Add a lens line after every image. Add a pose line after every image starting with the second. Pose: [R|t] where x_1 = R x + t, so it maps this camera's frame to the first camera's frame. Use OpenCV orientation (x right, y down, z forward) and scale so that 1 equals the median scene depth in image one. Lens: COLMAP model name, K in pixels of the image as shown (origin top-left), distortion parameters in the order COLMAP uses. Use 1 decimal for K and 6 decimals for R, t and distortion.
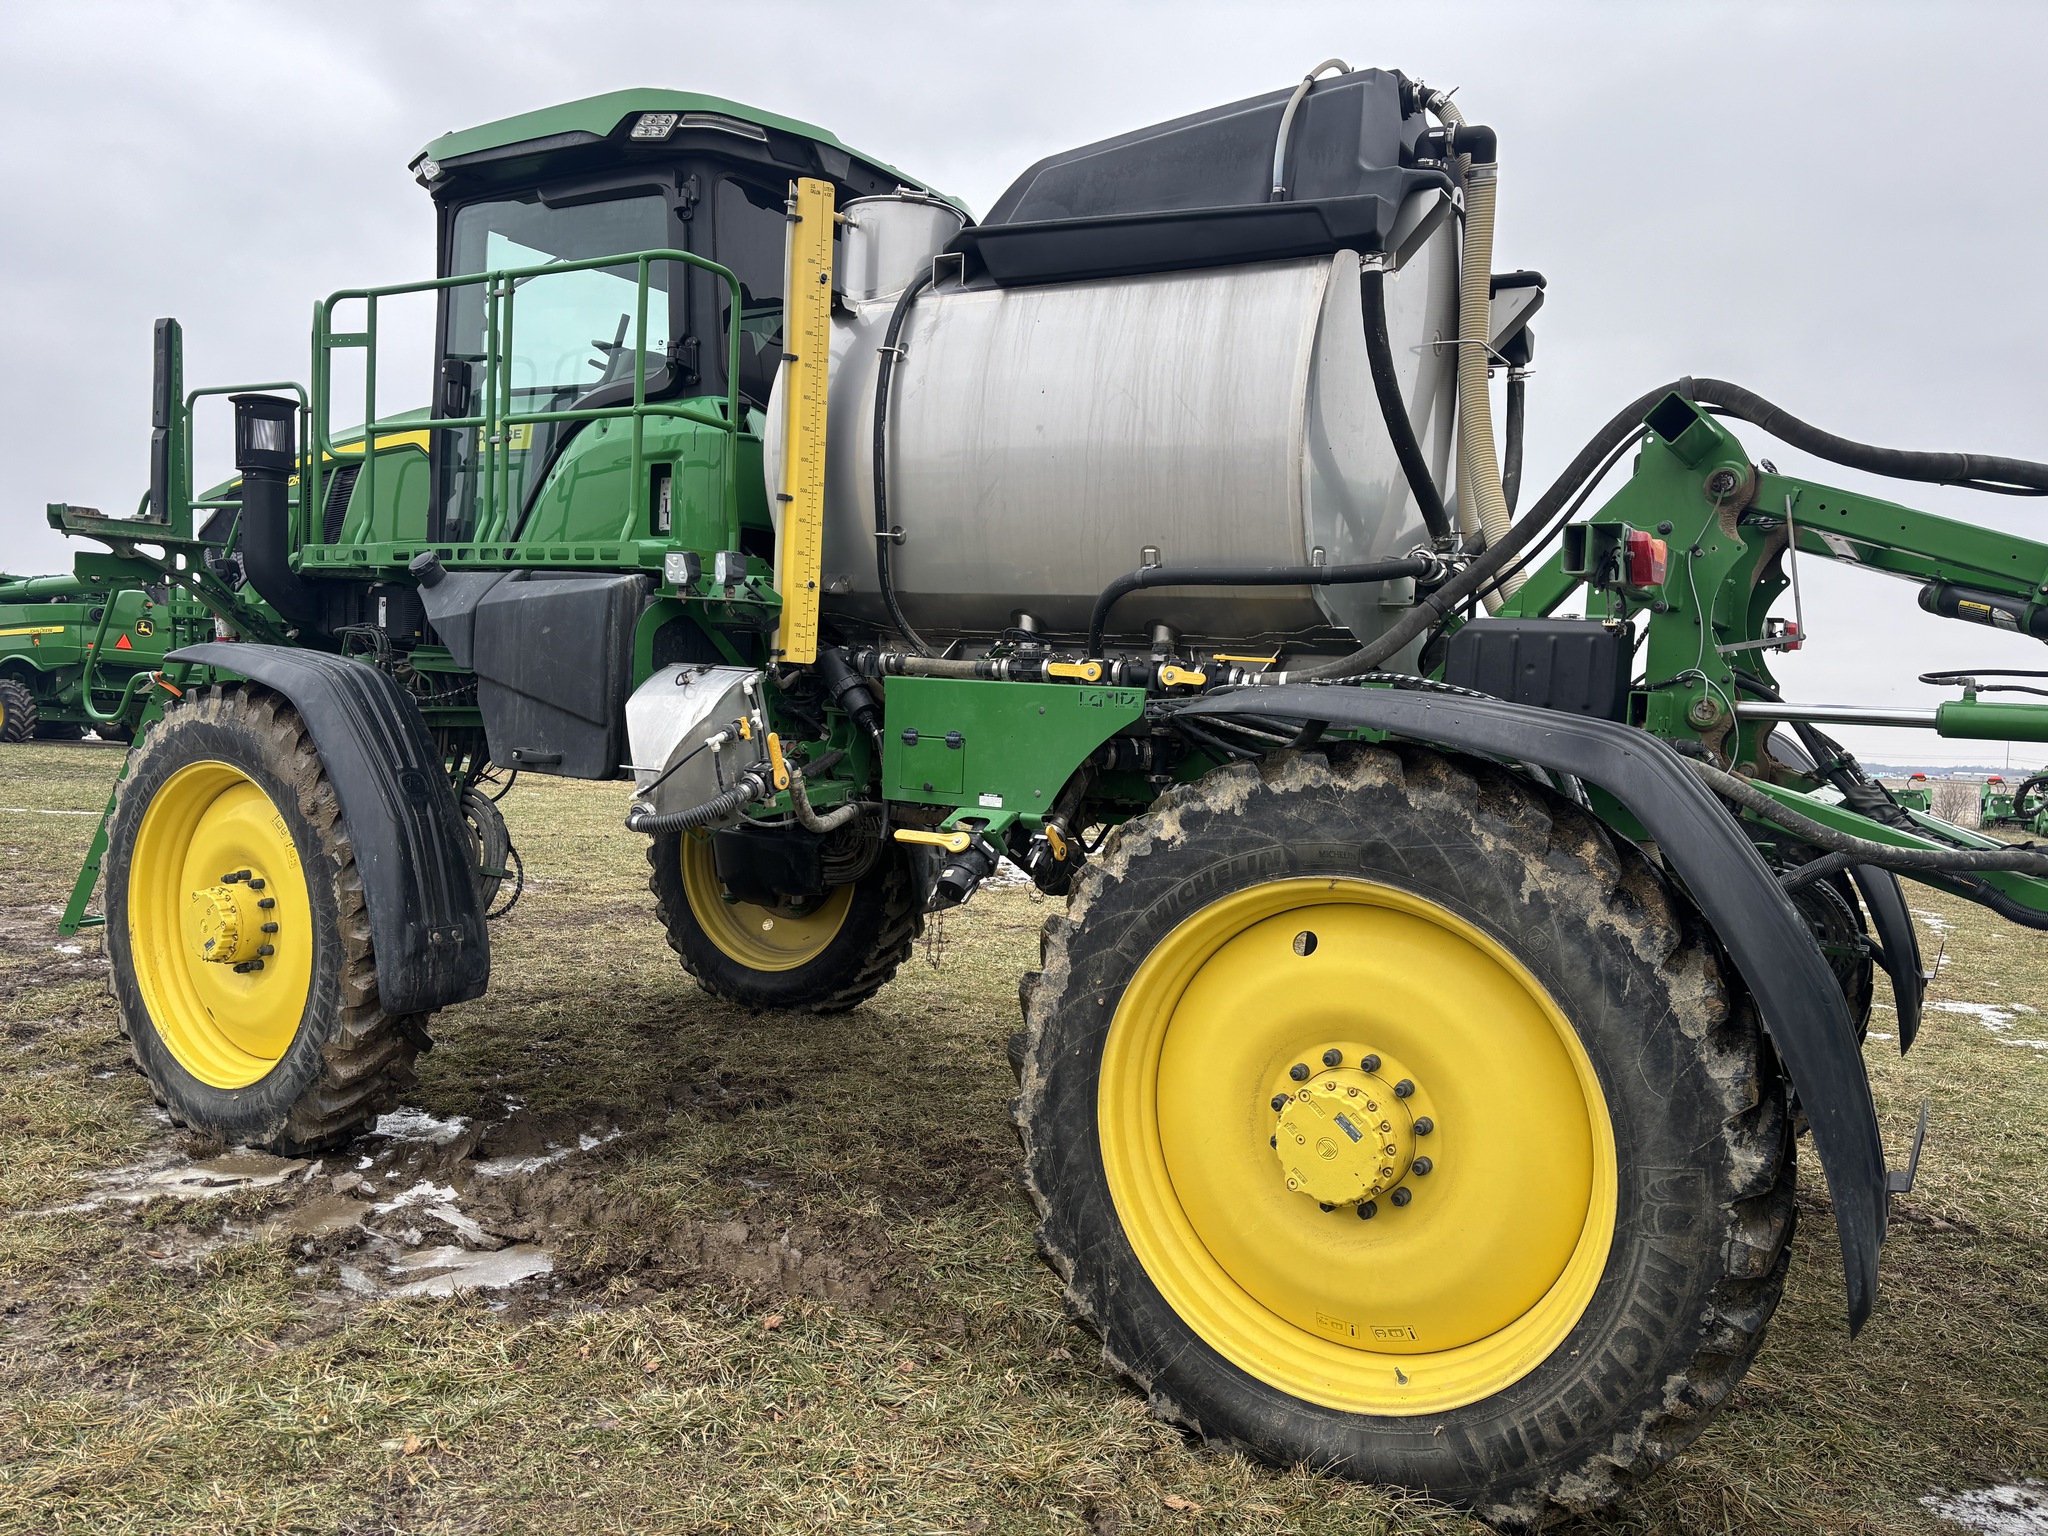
lens RADIAL K [[1577.3, 0, 1035.5], [0, 1577.3, 771.3], [0, 0, 1]] dist [0.039324, -0.000136]
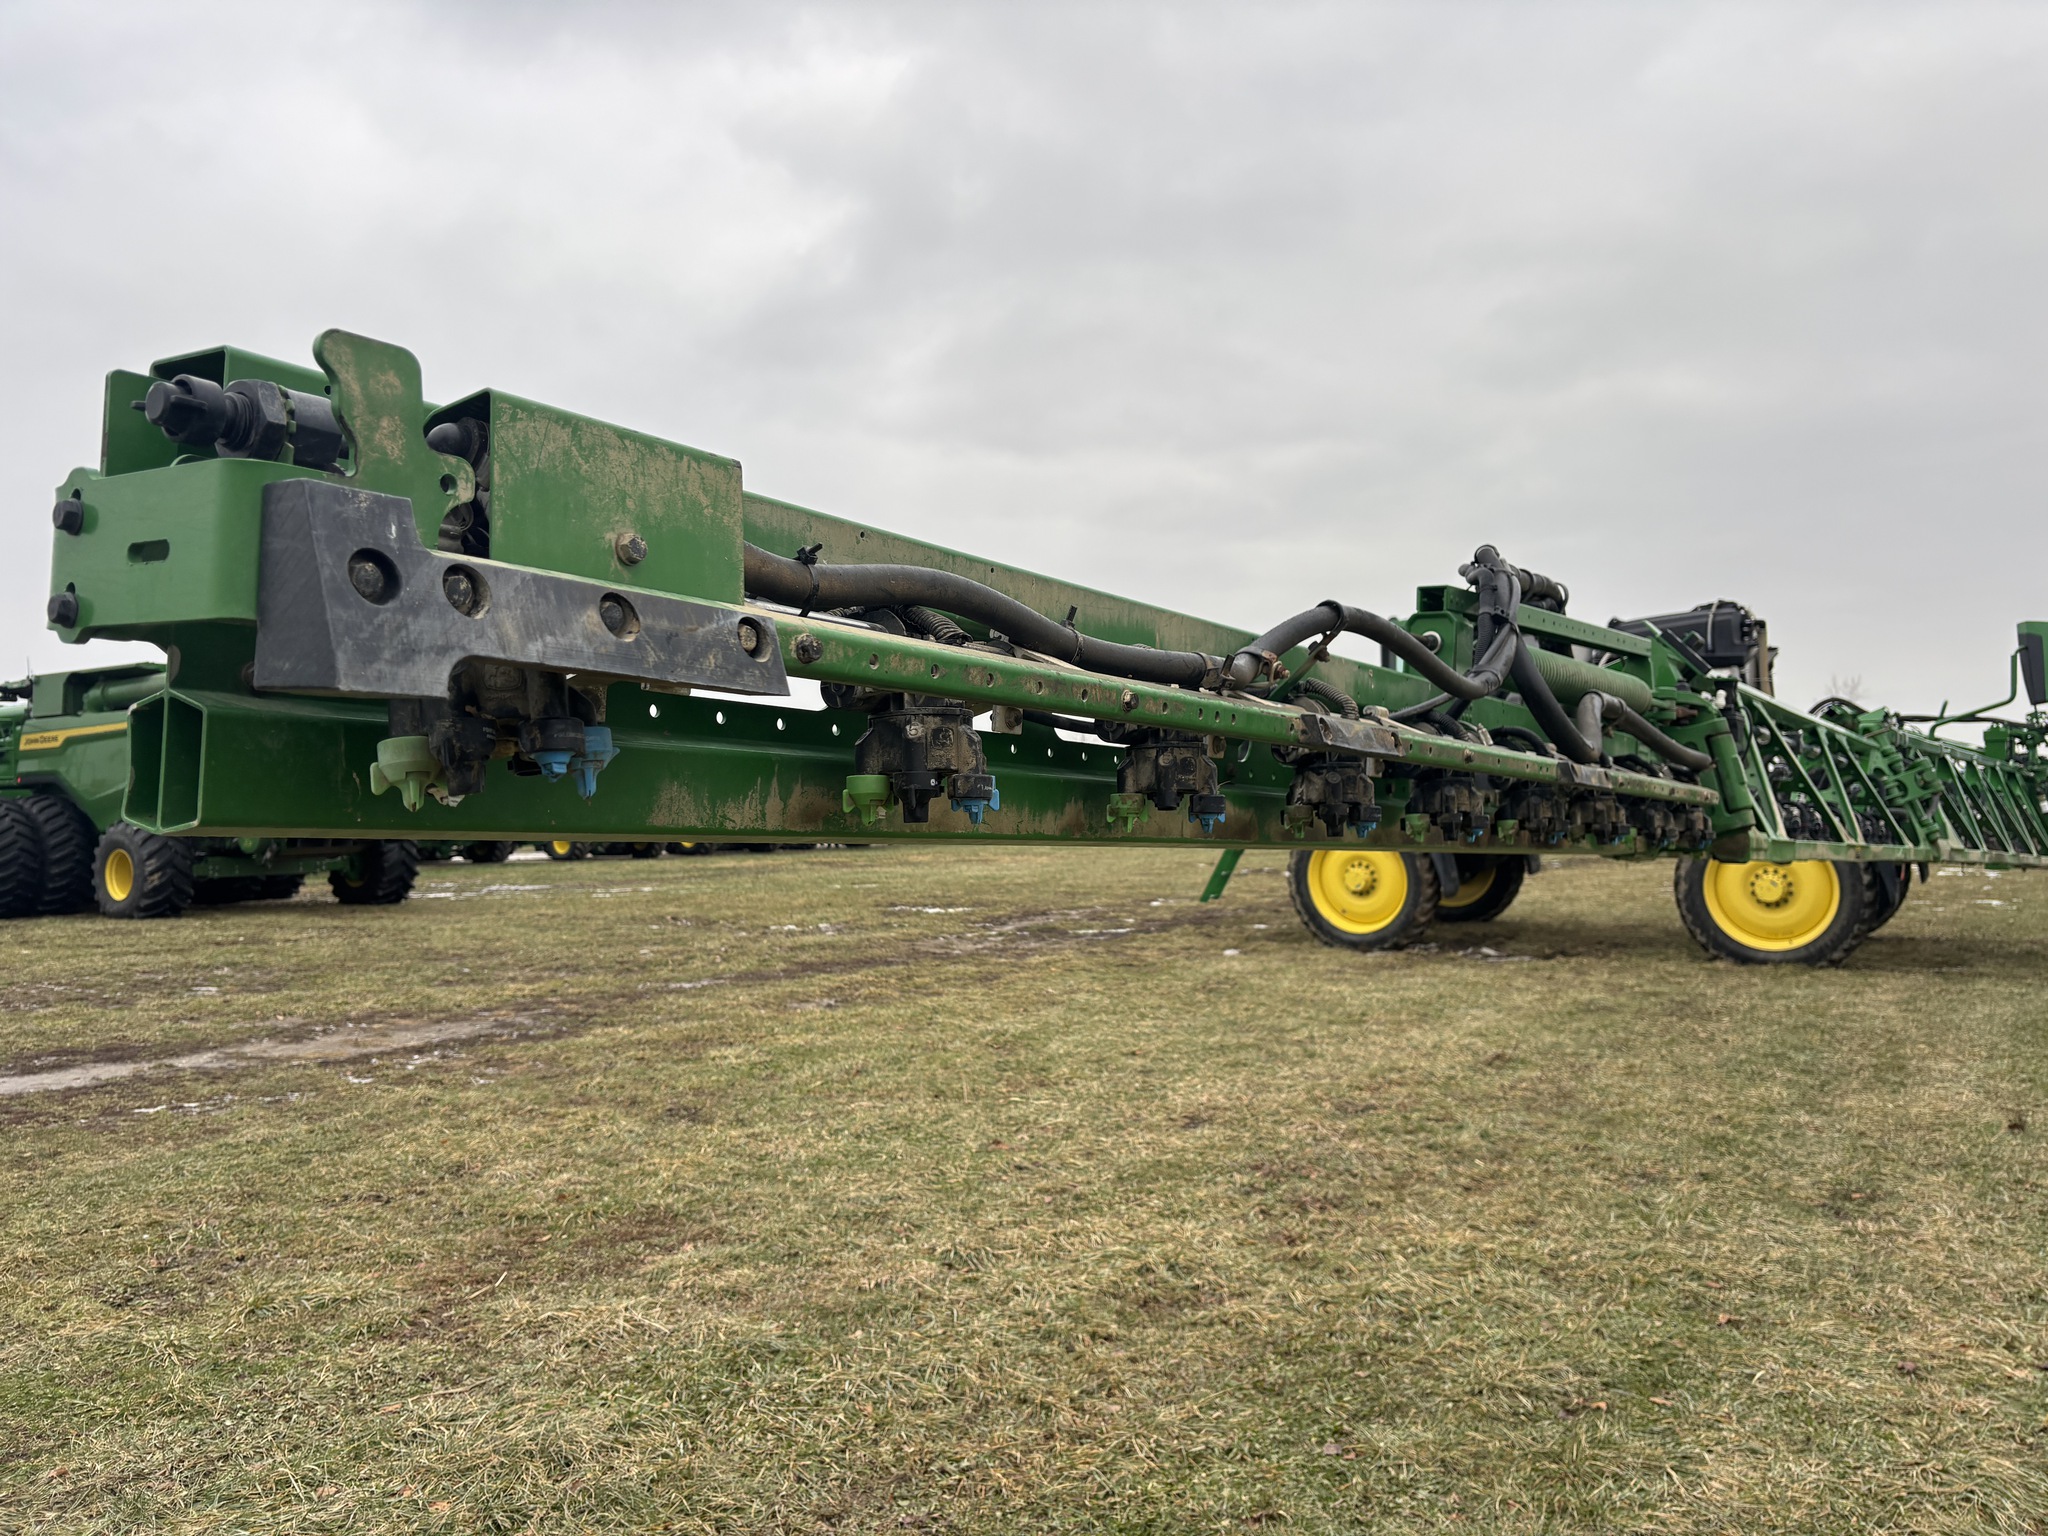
lens RADIAL K [[1577.3, 0, 1035.5], [0, 1577.3, 771.3], [0, 0, 1]] dist [0.039324, -0.000136]
pose [[0.995705, -0.079024, -0.048229, -1.517014], [0.076832, 0.995995, -0.045721, -0.038783], [0.051649, 0.041819, 0.997789, -3.329412]]
